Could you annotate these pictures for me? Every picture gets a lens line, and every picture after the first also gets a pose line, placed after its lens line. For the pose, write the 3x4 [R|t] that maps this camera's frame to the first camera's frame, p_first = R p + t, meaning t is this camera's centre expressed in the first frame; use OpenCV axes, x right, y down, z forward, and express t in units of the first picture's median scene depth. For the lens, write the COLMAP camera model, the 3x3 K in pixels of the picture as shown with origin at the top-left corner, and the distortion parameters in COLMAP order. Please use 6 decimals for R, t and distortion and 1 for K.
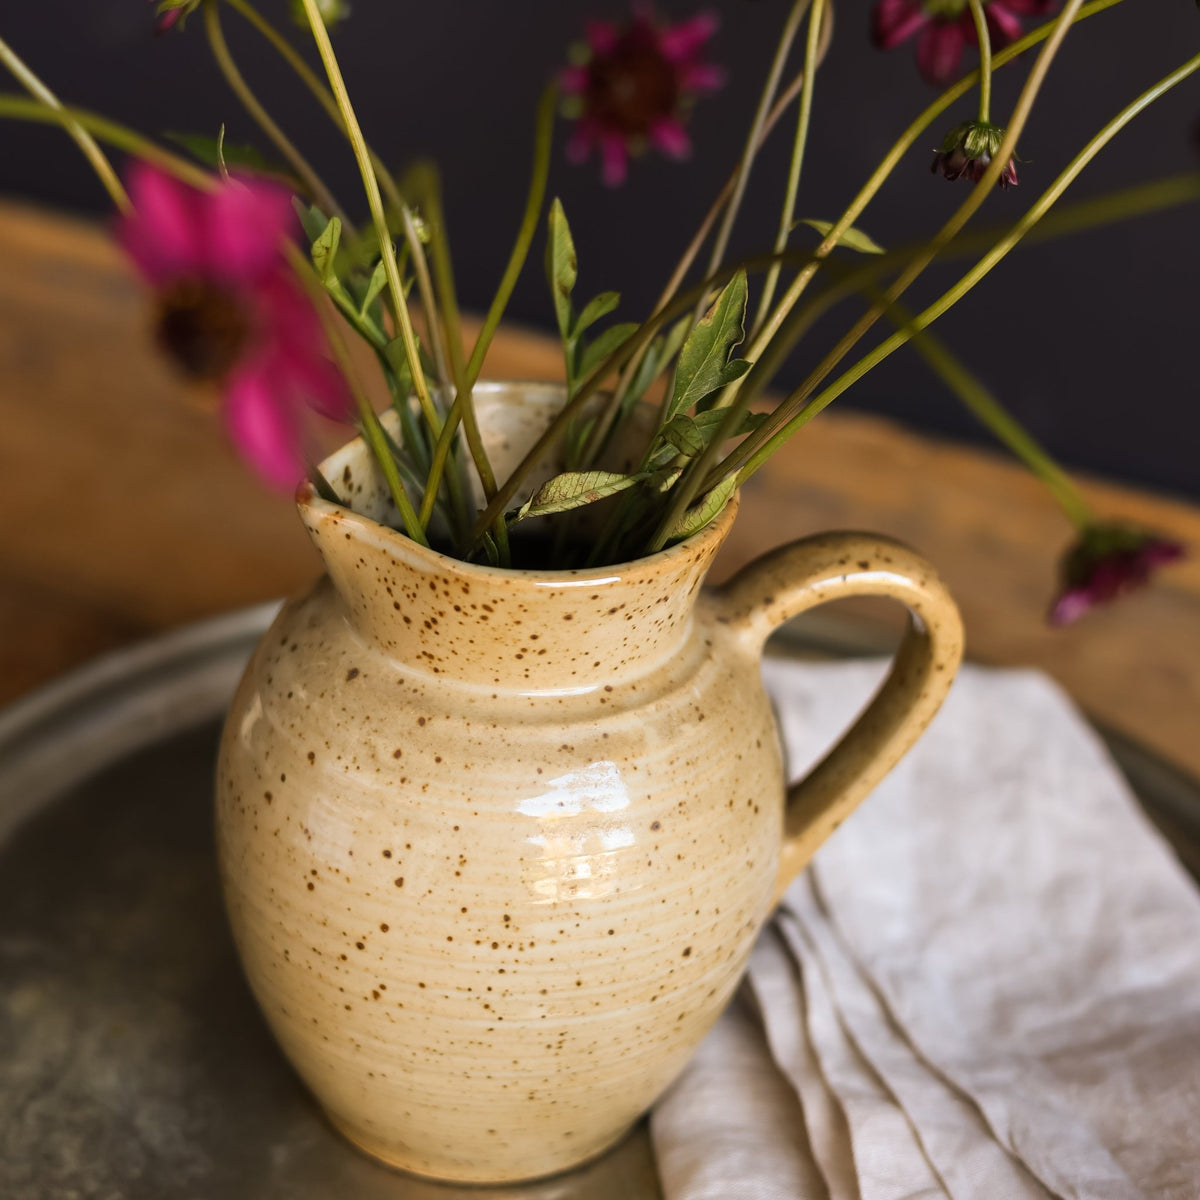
lens RADIAL K [[2678.4, 0, 600.0], [0, 2678.4, 600.0], [0, 0, 1]] dist [0.041118, -0.730503]
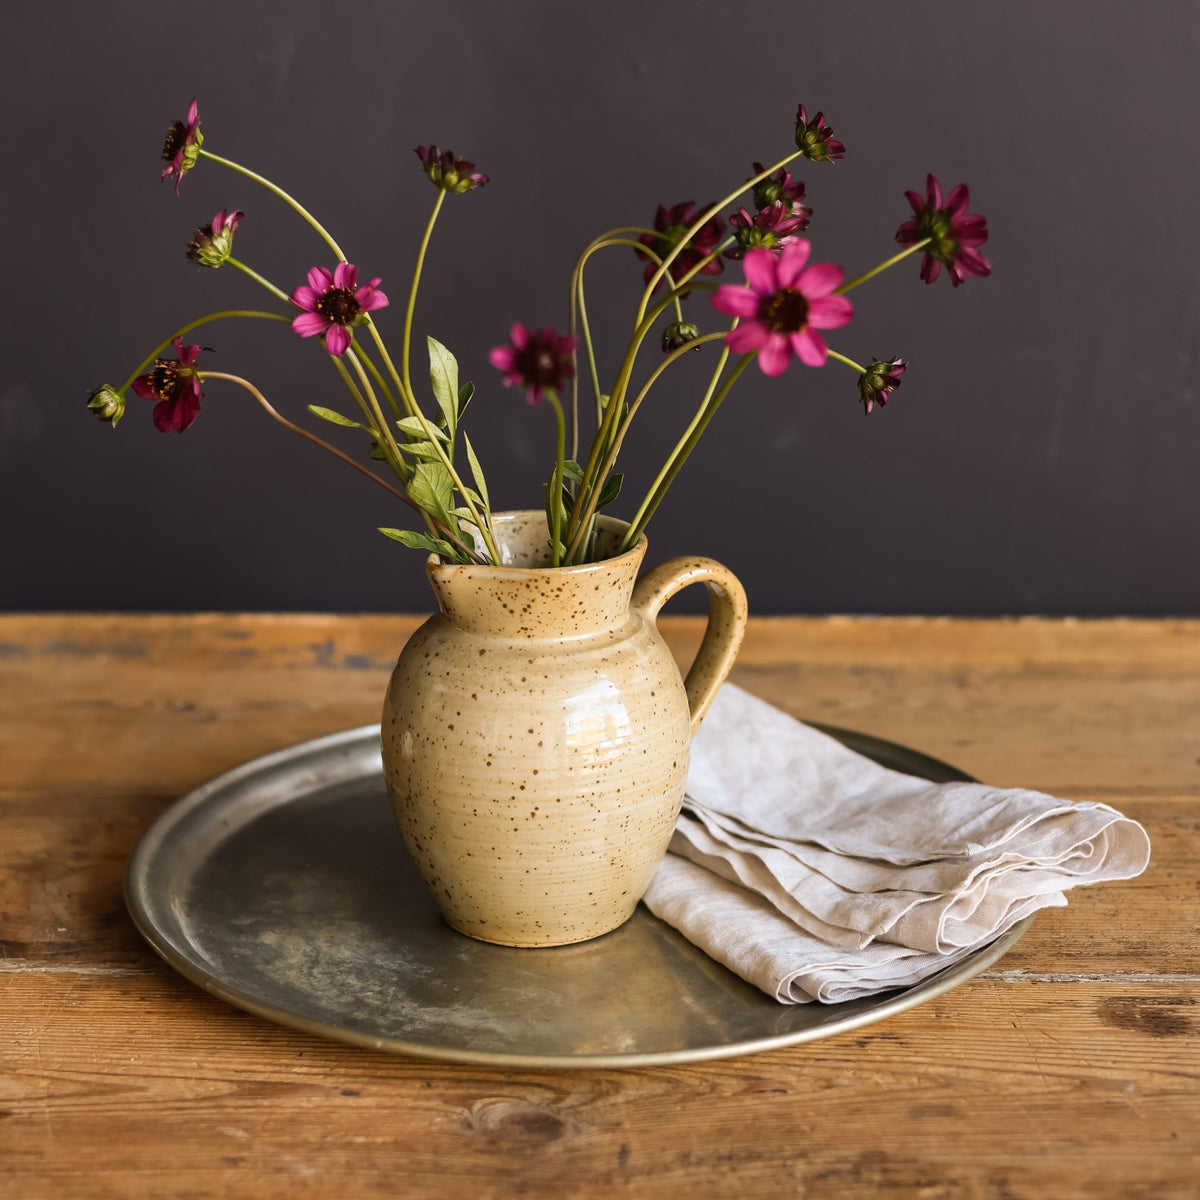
lens RADIAL K [[2678.4, 0, 600.0], [0, 2678.4, 600.0], [0, 0, 1]] dist [0.041118, -0.730503]
pose [[0.922692, -0.177701, 0.342144, -0.661207], [0.249838, 0.951489, -0.179583, 0.356078], [-0.293634, 0.251180, 0.922327, -0.788018]]
